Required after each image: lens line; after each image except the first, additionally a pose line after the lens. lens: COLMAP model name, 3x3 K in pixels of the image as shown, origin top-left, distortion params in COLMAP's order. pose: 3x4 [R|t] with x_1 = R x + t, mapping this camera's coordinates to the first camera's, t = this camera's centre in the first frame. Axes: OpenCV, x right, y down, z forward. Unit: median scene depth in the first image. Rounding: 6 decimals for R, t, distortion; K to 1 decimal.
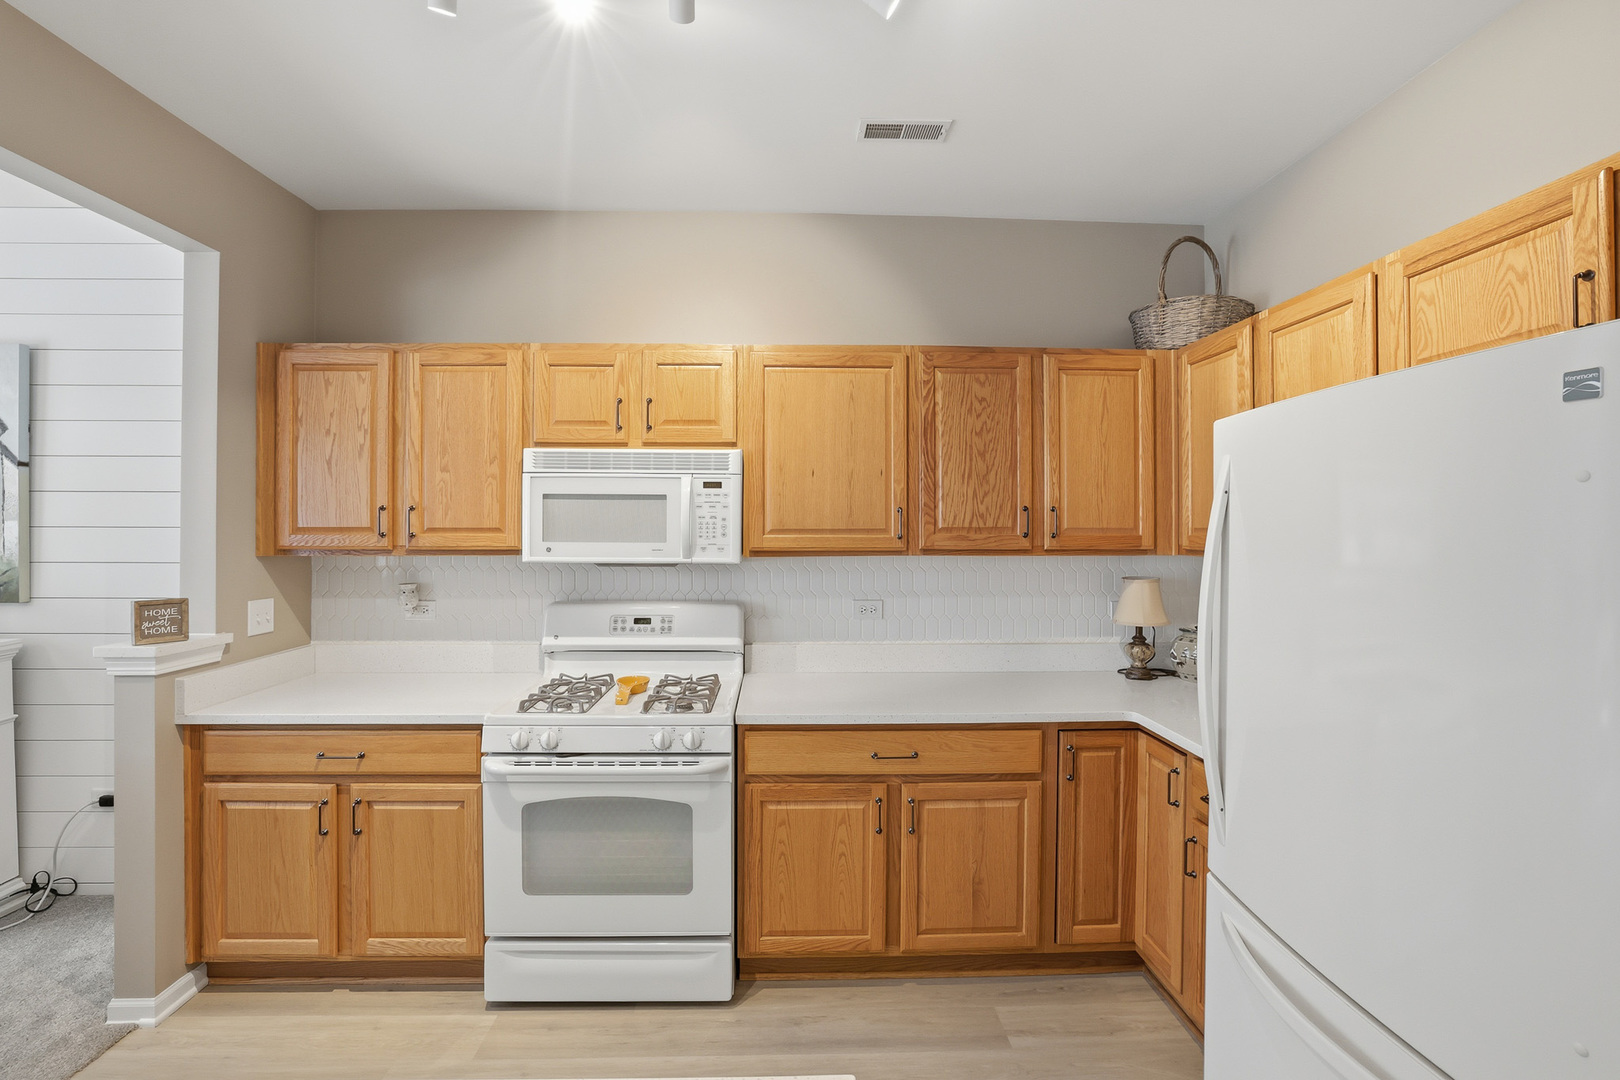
lens RADIAL K [[702.5, 0, 812.0], [0, 702.5, 537.4], [0, 0, 1]] dist [-0.024523, -0.000018]
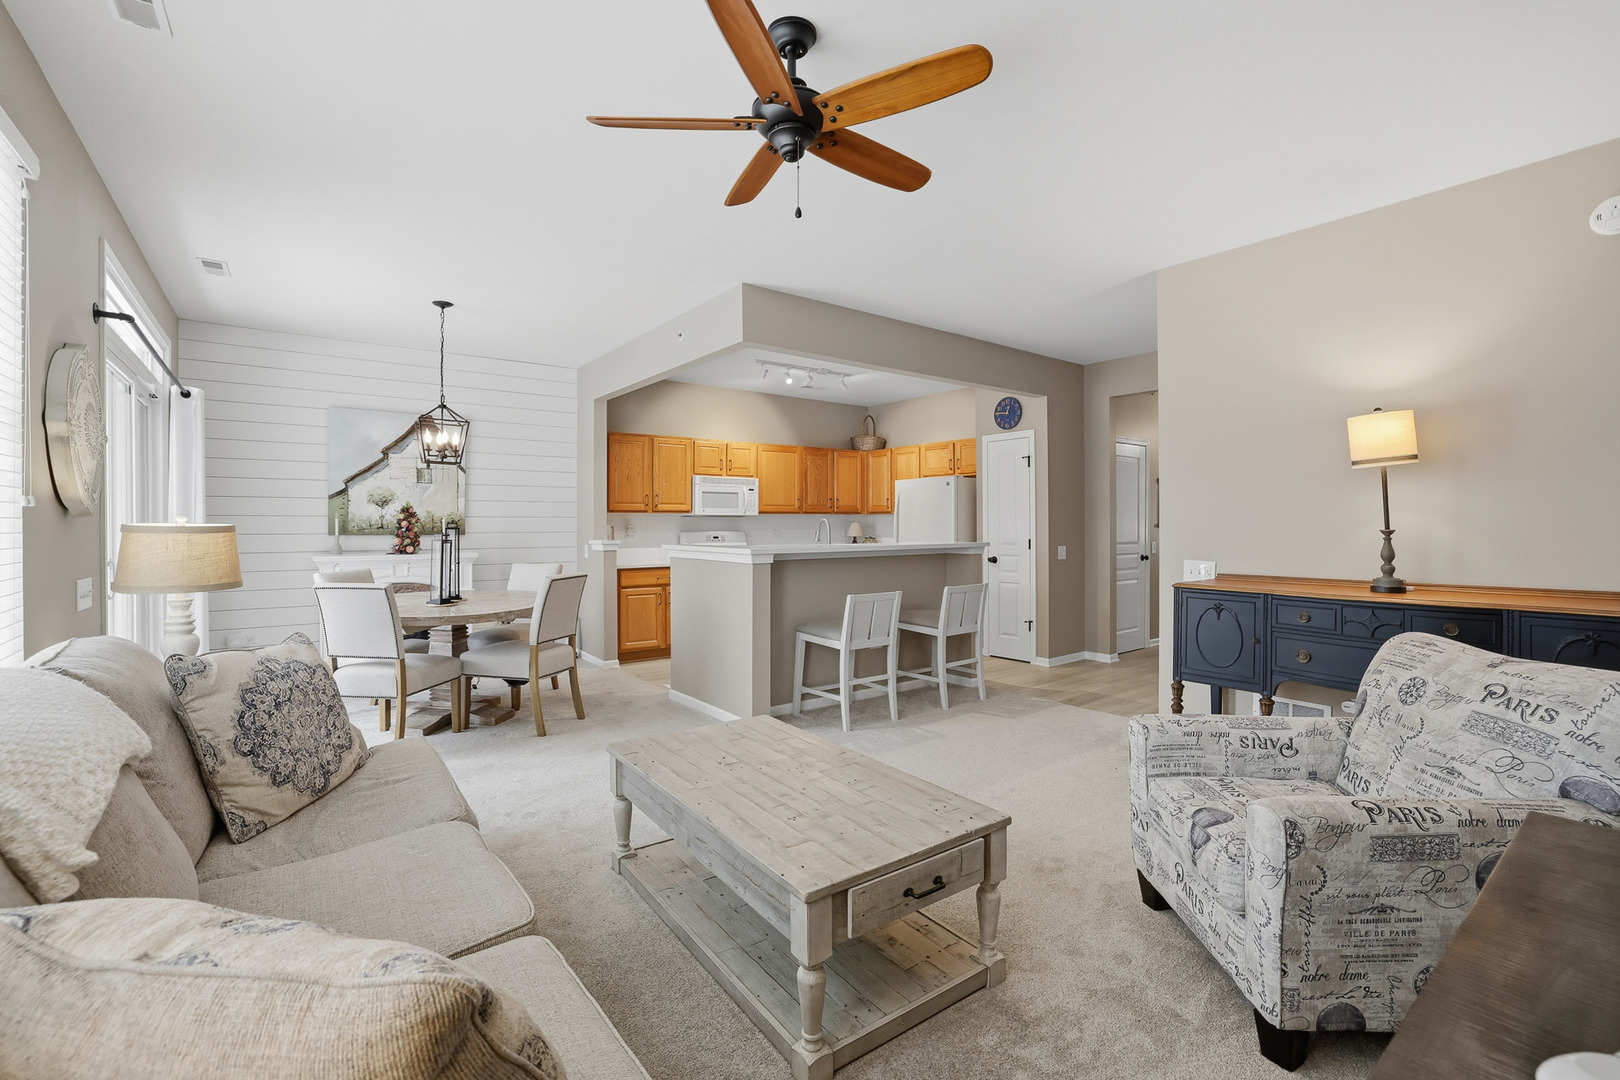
lens RADIAL K [[702.5, 0, 810.2], [0, 702.5, 528.7], [0, 0, 1]] dist [-0.024523, -0.000018]
pose [[0.818142, -0.007921, 0.574961, -1.626337], [0.002853, 0.999949, 0.009717, 0.062011], [-0.575008, -0.006310, 0.818123, -1.583405]]
